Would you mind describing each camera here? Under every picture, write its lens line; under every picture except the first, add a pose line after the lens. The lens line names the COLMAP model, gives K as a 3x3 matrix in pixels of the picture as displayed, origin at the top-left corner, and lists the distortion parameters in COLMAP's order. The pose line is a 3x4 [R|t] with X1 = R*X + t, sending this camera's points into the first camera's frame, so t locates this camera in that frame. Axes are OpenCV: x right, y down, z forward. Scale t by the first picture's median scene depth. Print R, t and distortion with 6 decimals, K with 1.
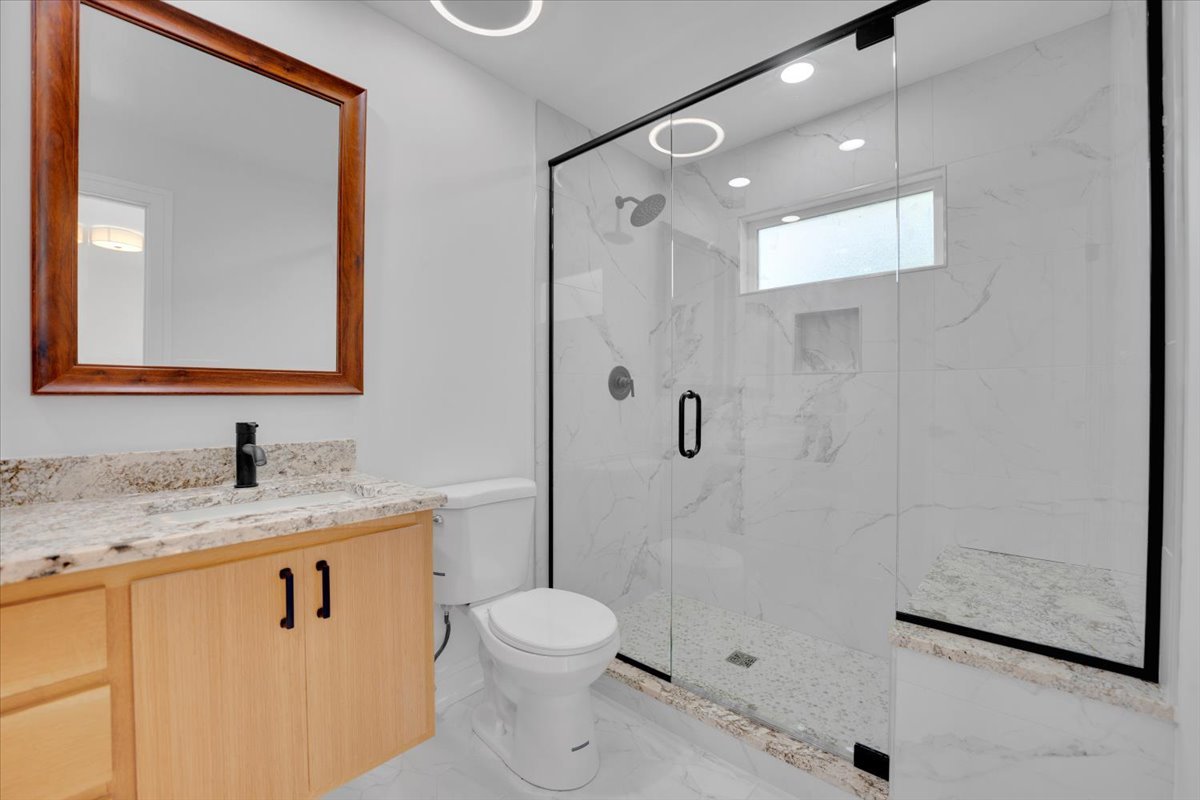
lens RADIAL K [[503.2, 0, 593.7], [0, 503.2, 398.2], [0, 0, 1]] dist [-0.023036, 0.000241]
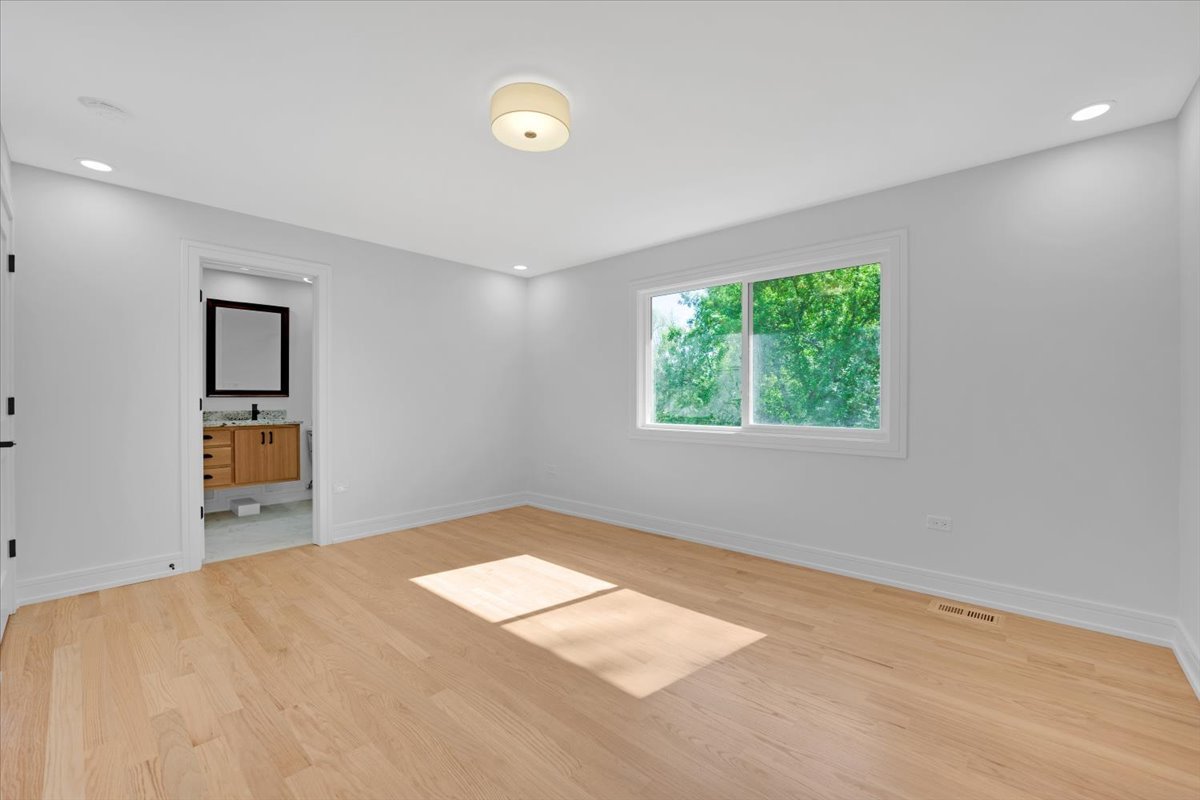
lens RADIAL K [[503.2, 0, 606.4], [0, 503.2, 398.2], [0, 0, 1]] dist [-0.023036, 0.000241]
pose [[0.999949, 0.001759, 0.009919, 2.332547], [-0.001758, 0.999998, -0.000047, -0.001076], [-0.009919, 0.000030, 0.999951, -3.381443]]
